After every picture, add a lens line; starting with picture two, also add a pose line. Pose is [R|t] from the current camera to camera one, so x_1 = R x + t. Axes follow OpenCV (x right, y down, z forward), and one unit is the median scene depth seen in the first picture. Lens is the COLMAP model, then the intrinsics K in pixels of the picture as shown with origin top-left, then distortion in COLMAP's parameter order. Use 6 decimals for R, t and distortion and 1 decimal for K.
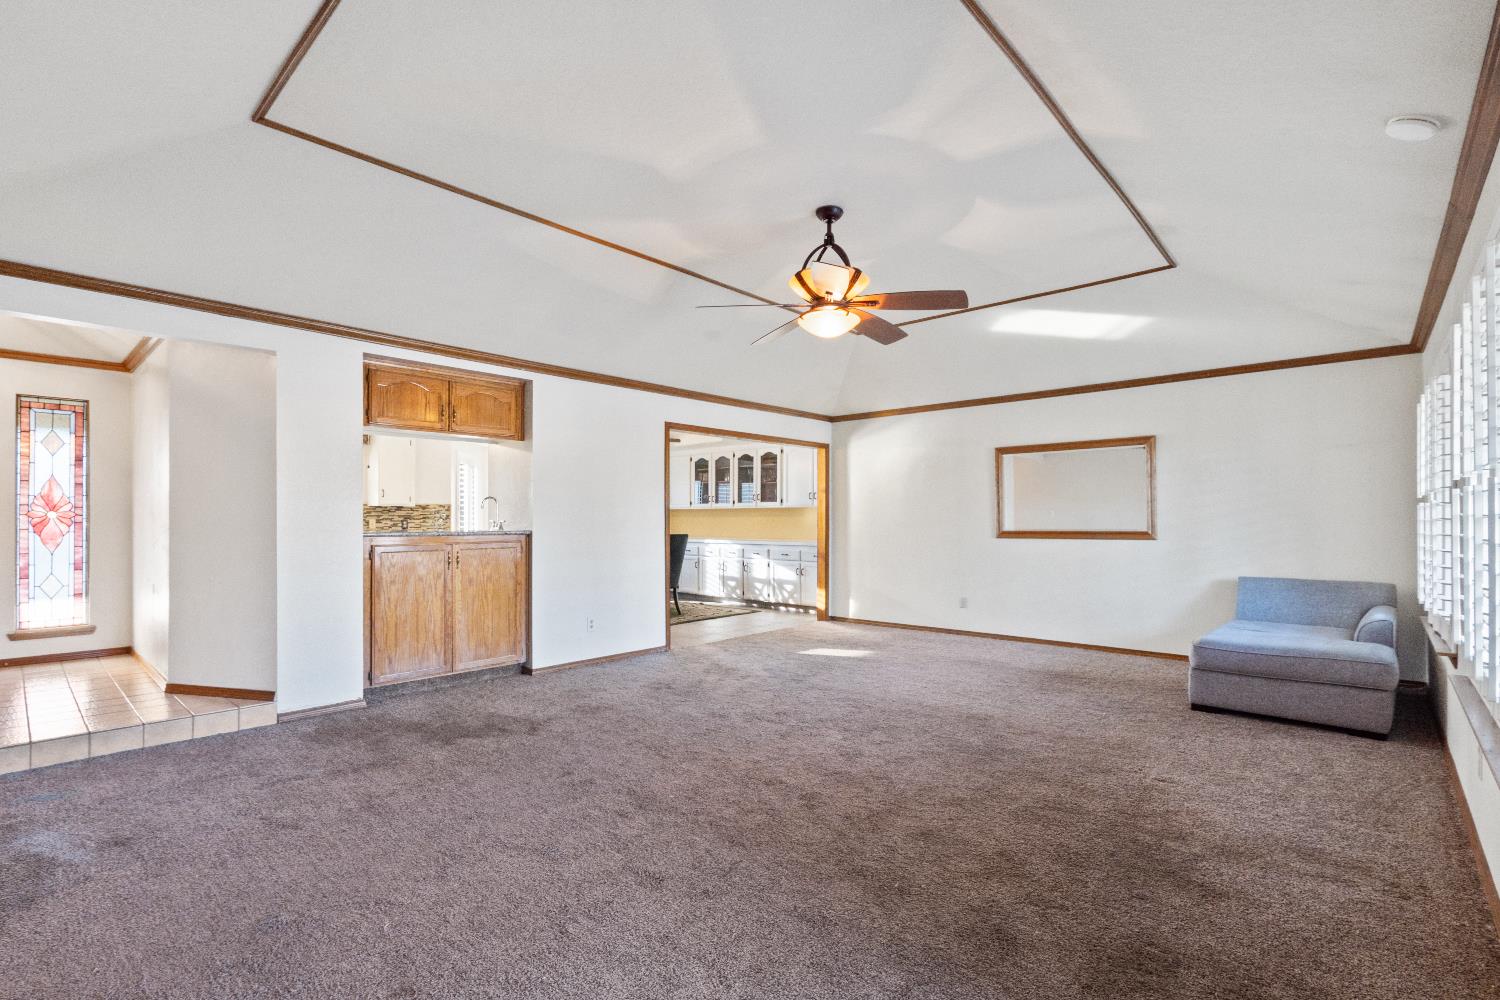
lens RADIAL K [[688.4, 0, 741.2], [0, 688.4, 512.9], [0, 0, 1]] dist [-0.009814, 0.000172]
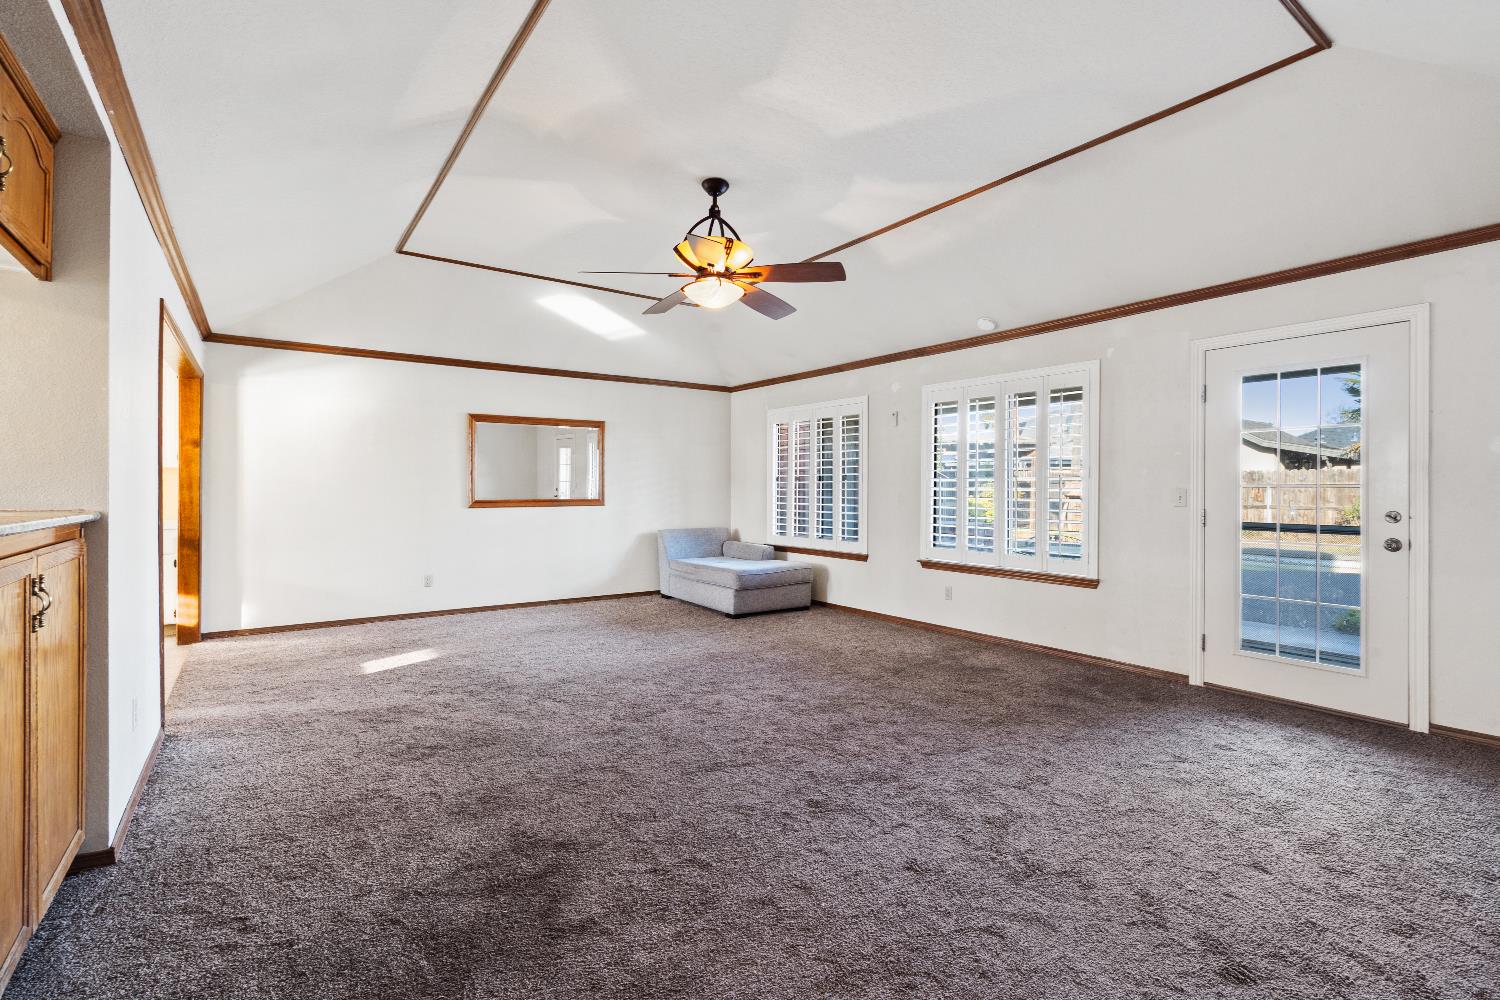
lens RADIAL K [[688.4, 0, 743.6], [0, 688.4, 489.8], [0, 0, 1]] dist [-0.009814, 0.000172]
pose [[0.209698, 0.001738, 0.977765, -0.616754], [-0.011416, 0.999935, 0.000671, 0.008037], [-0.977700, -0.011303, 0.209704, 0.538057]]
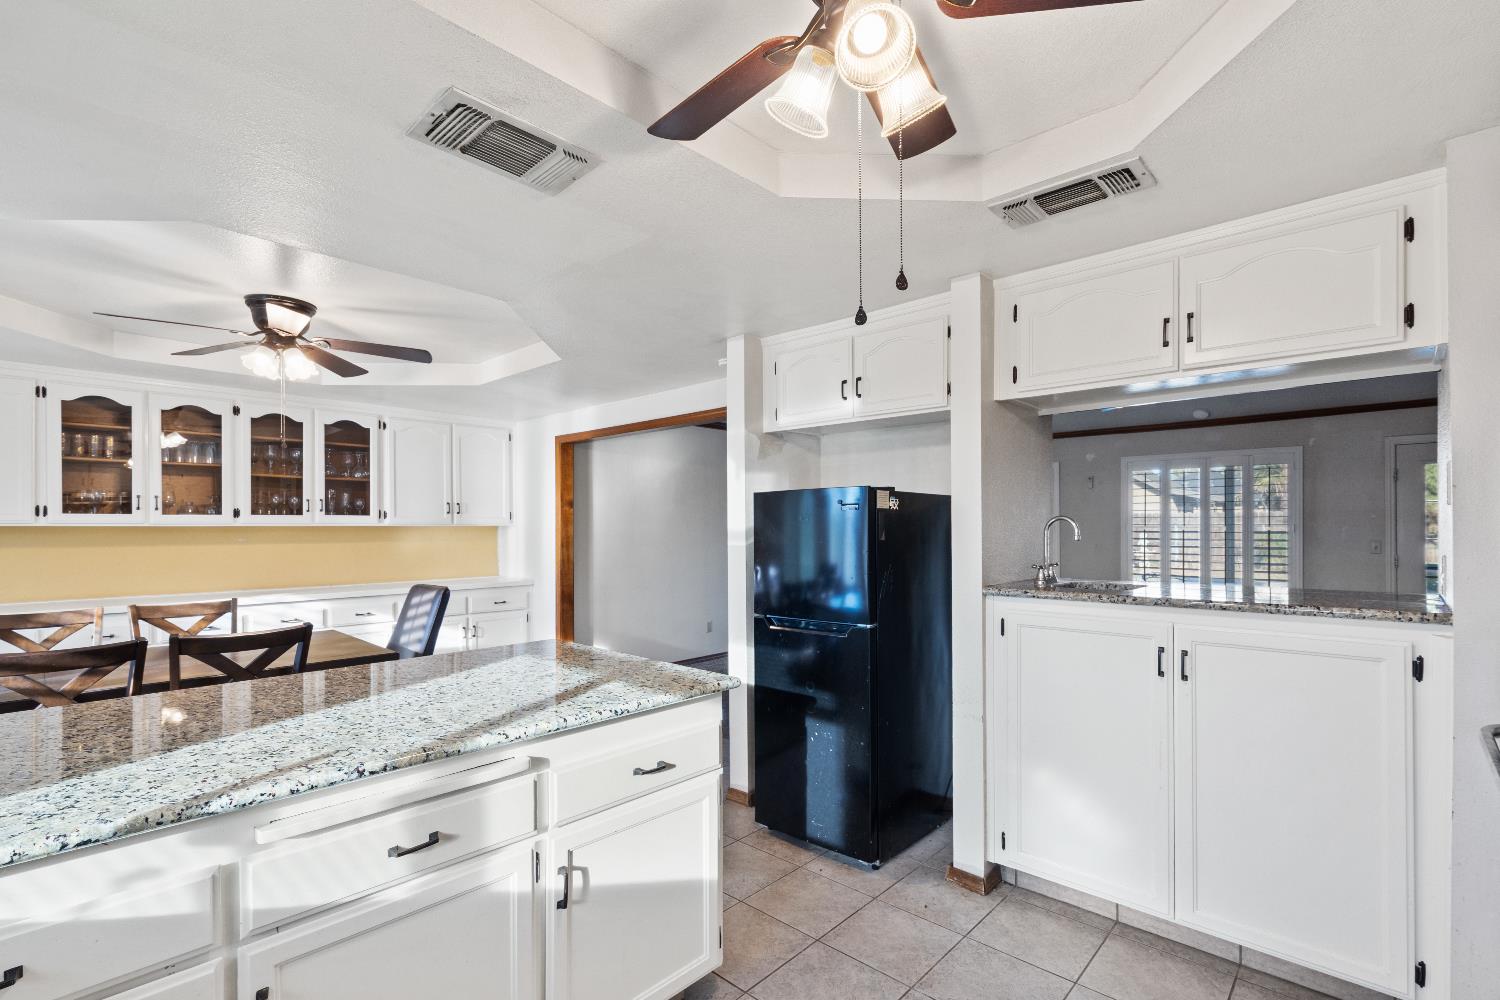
lens RADIAL K [[688.4, 0, 739.2], [0, 688.4, 528.7], [0, 0, 1]] dist [-0.009814, 0.000172]
pose [[0.015068, 0.001422, 0.999885, -0.880645], [-0.005284, 0.999985, -0.001343, -0.012486], [-0.999873, -0.005263, 0.015075, 1.267644]]
